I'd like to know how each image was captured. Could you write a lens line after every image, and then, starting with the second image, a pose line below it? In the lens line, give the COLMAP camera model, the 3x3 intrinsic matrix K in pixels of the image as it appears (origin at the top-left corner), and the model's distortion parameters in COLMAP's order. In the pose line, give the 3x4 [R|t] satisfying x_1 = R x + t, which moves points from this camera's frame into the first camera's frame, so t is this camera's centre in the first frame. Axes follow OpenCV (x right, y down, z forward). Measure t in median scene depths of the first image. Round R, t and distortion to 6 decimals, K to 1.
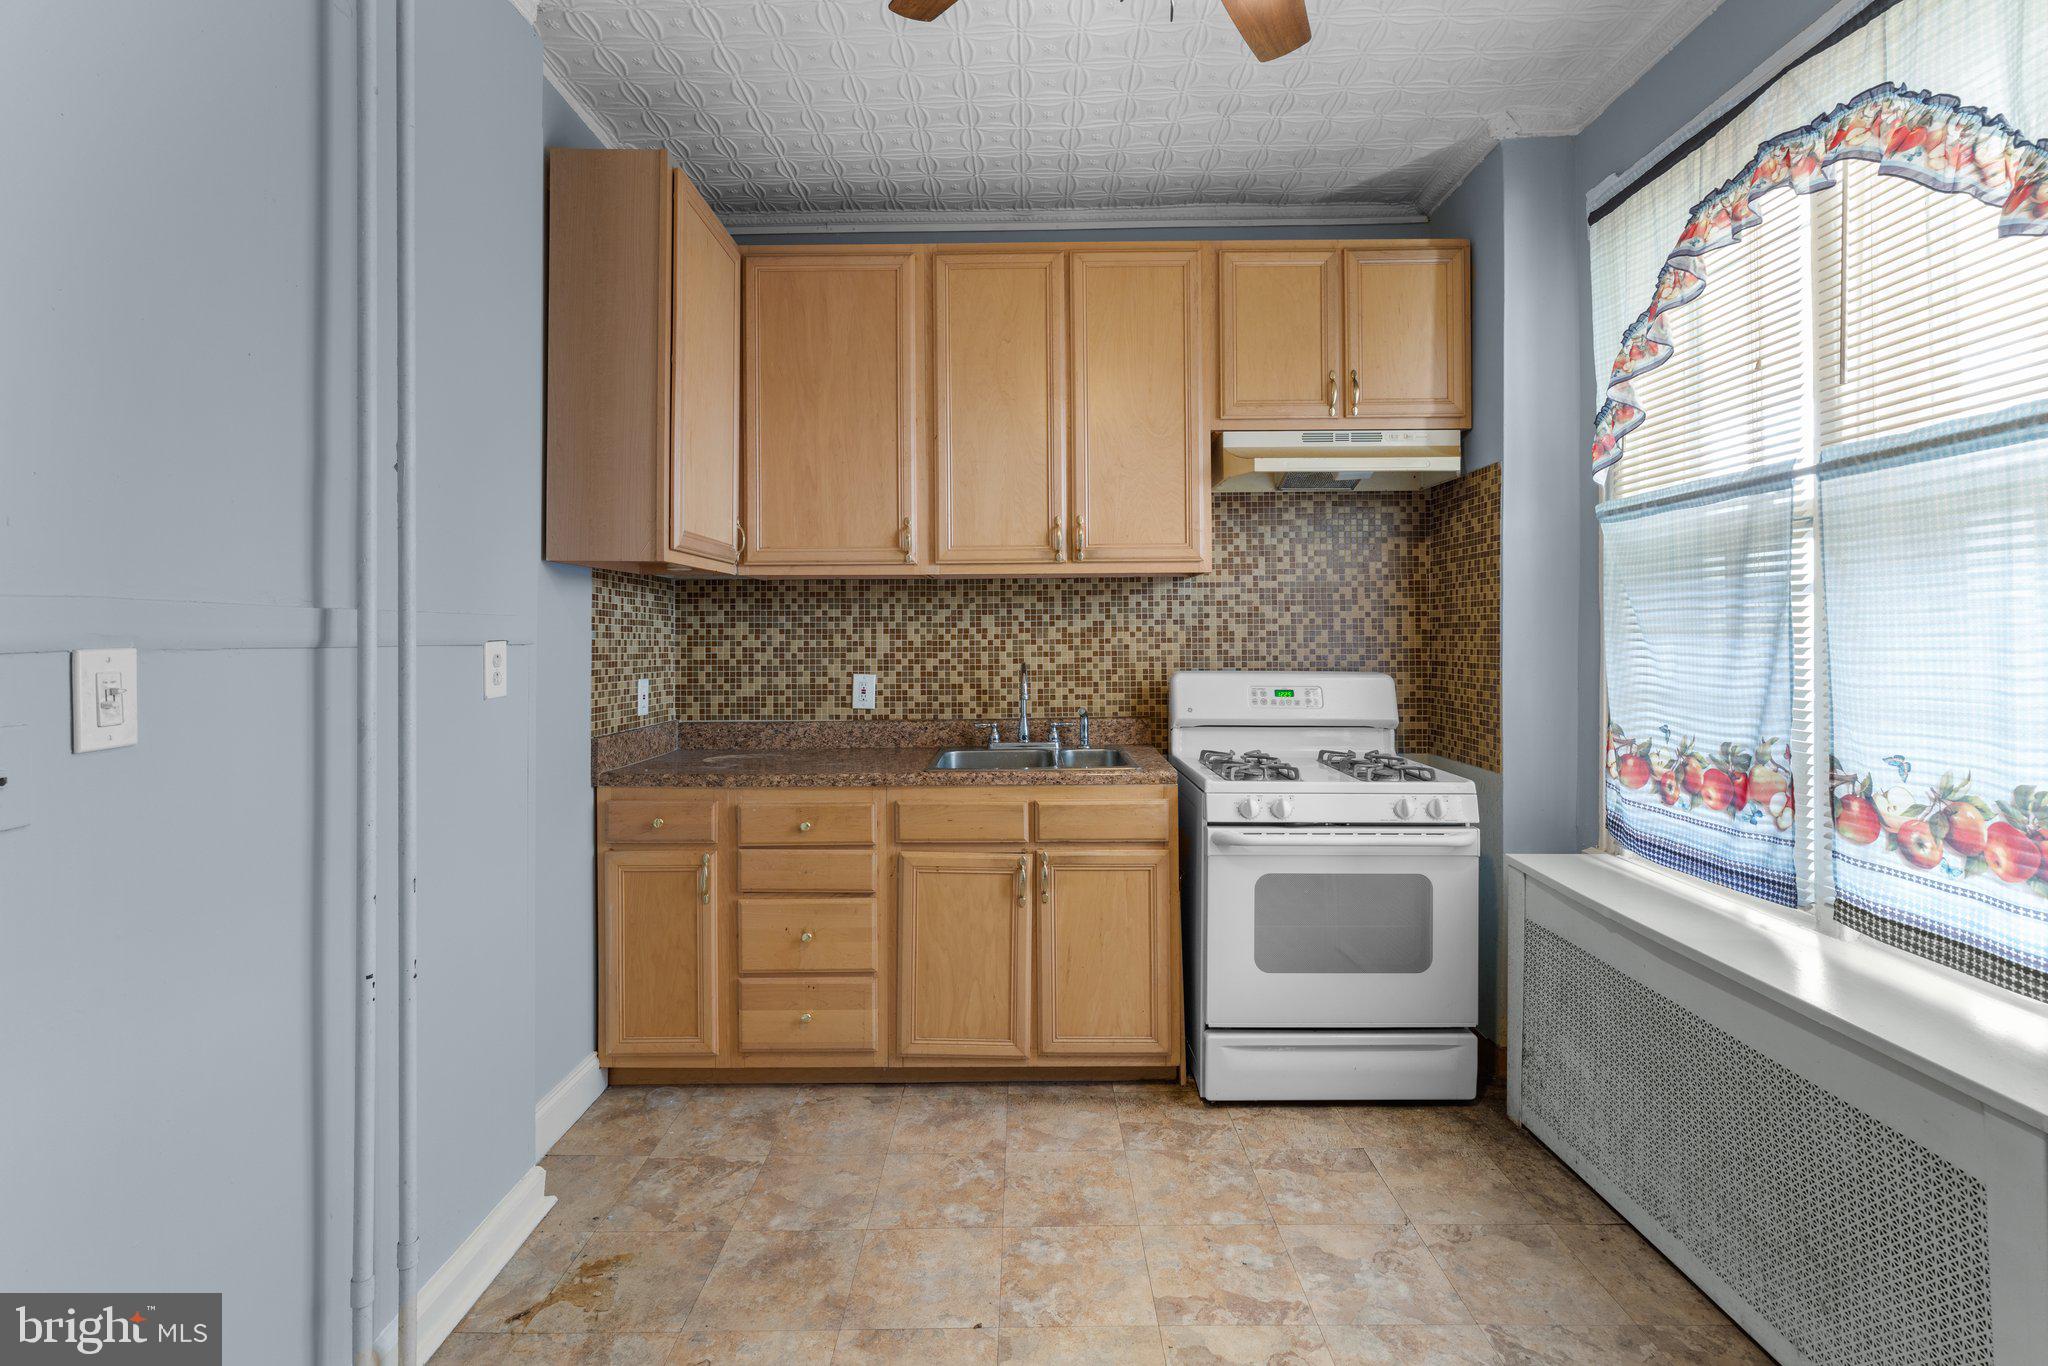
lens RADIAL K [[950.1, 0, 1017.1], [0, 950.1, 642.6], [0, 0, 1]] dist [-0.013569, 0.007200]
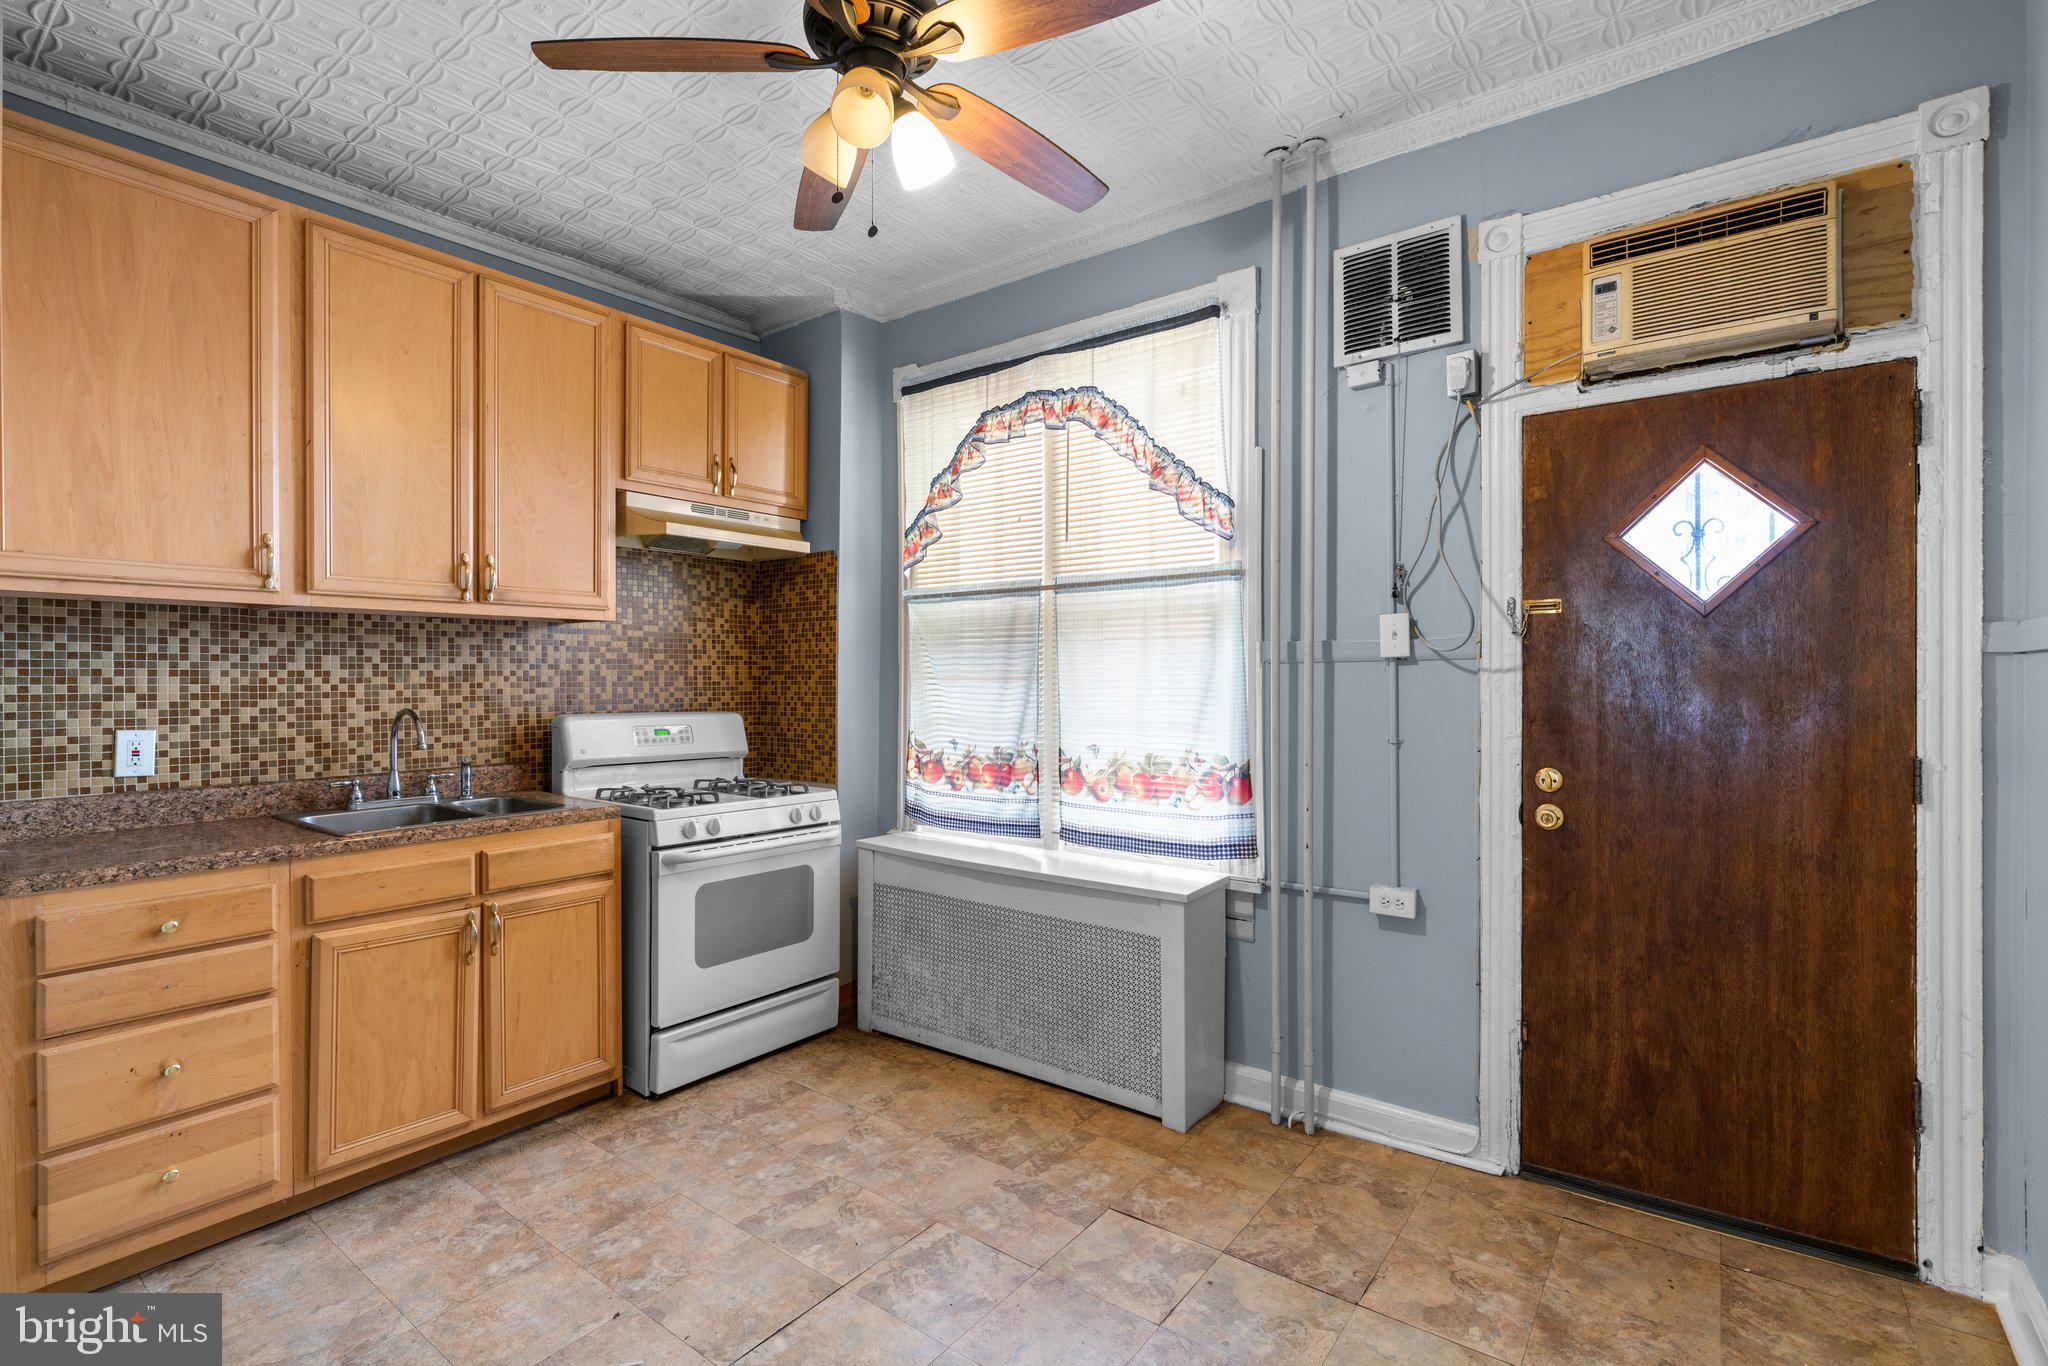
lens RADIAL K [[945.9, 0, 1030.0], [0, 945.9, 714.2], [0, 0, 1]] dist [-0.003307, 0.001006]
pose [[0.589741, -0.025197, 0.807199, -0.416028], [0.003429, 0.999582, 0.028697, 0.002130], [-0.807585, -0.014156, 0.589581, -0.009143]]
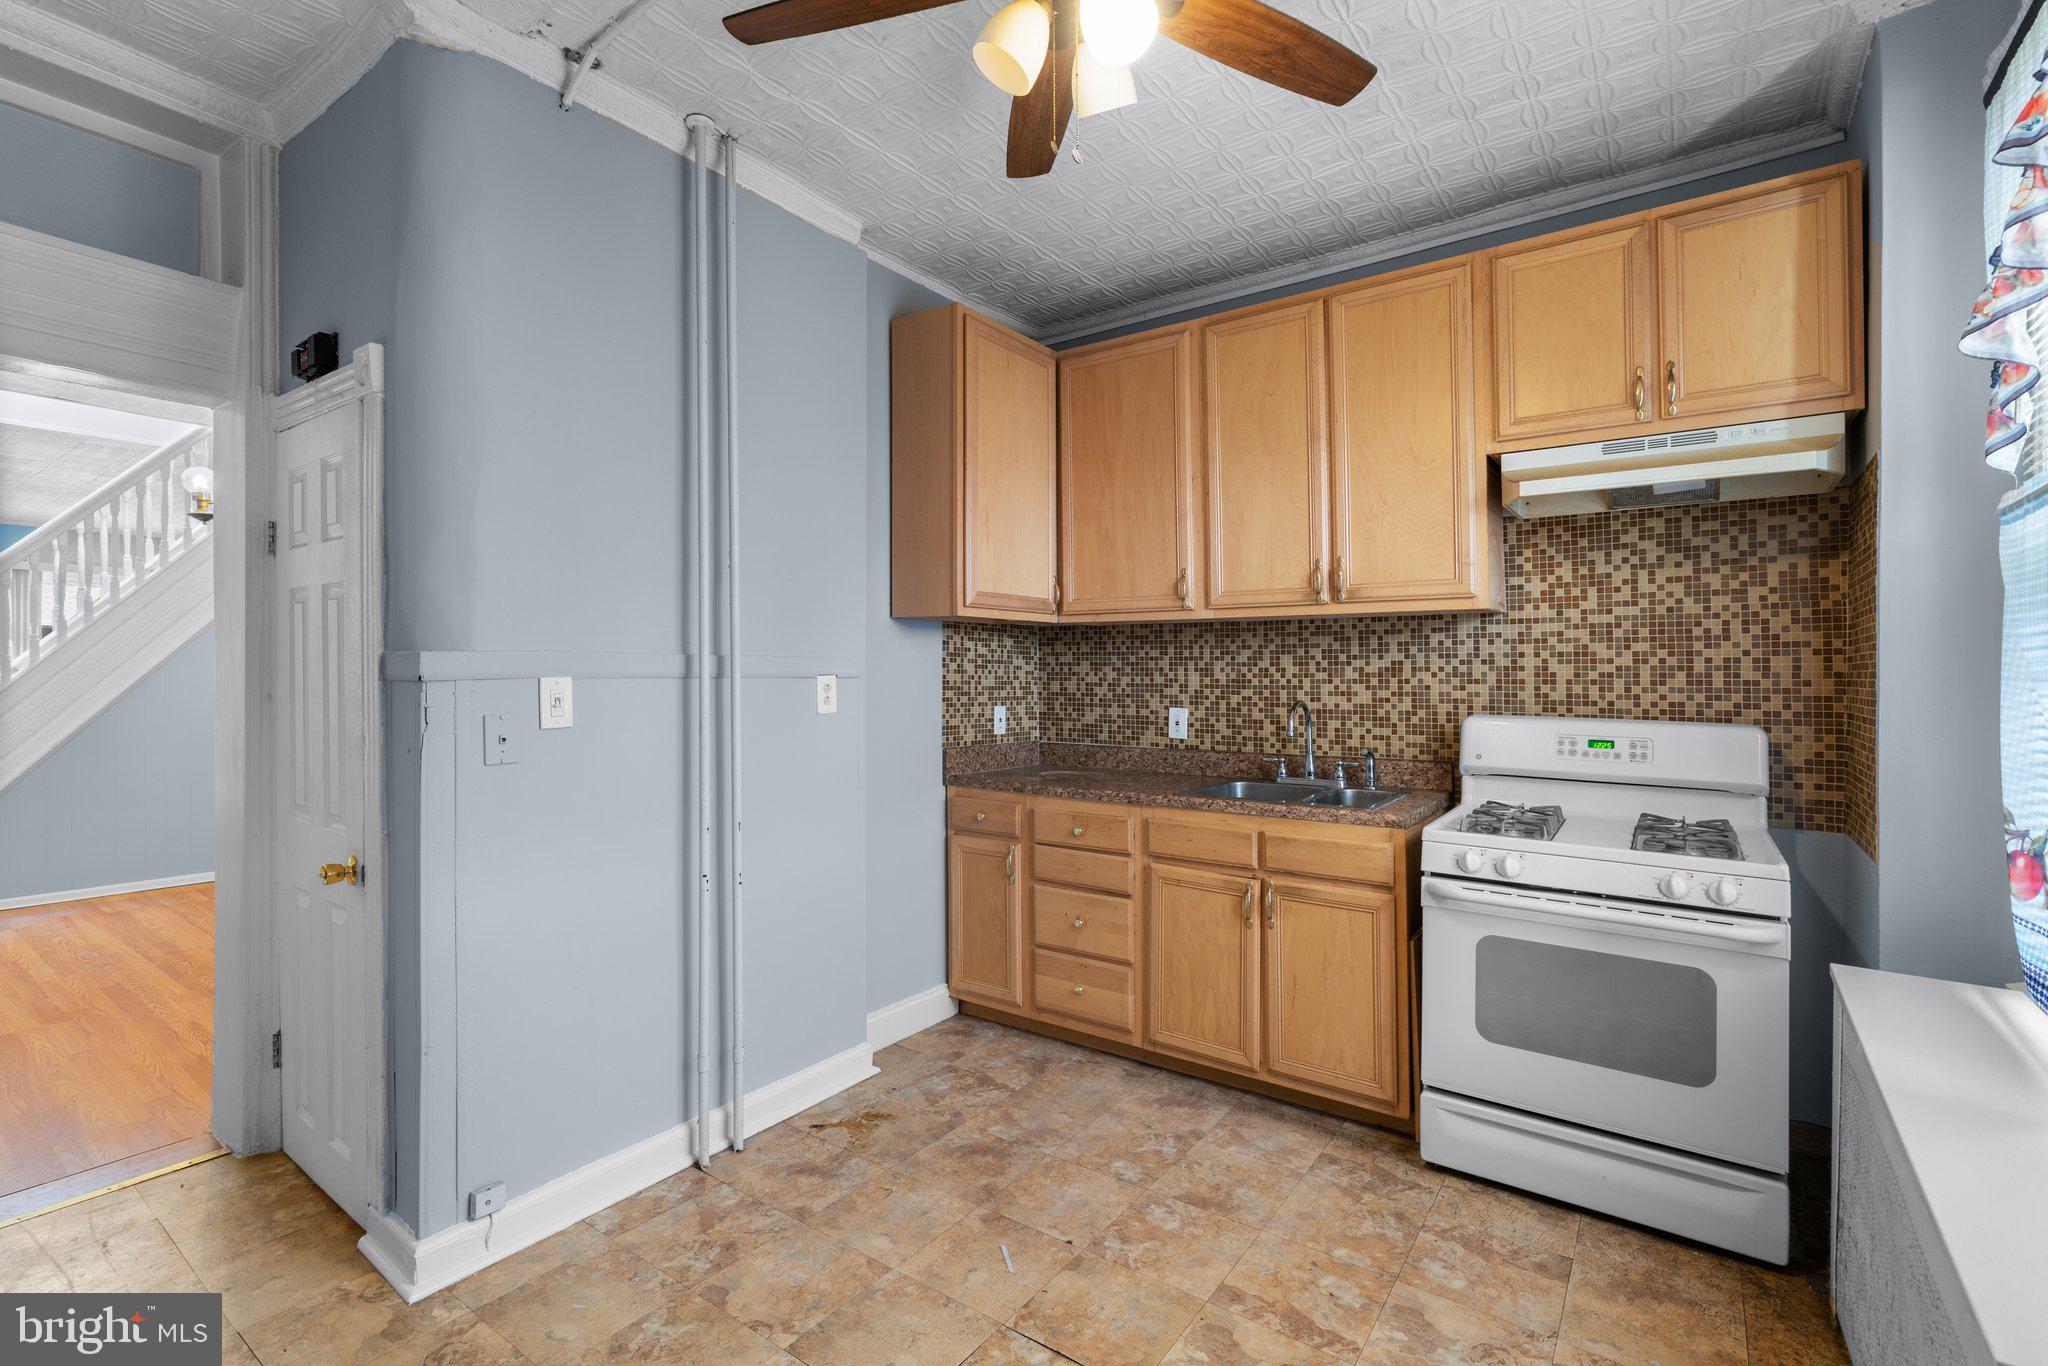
lens RADIAL K [[932.5, 0, 1018.7], [0, 932.5, 689.8], [0, 0, 1]] dist [-0.011621, 0.008497]
pose [[0.810595, 0.019309, -0.585288, 0.397460], [-0.012139, 0.999796, 0.016173, -0.004293], [0.585481, -0.006005, 0.810664, -0.002792]]
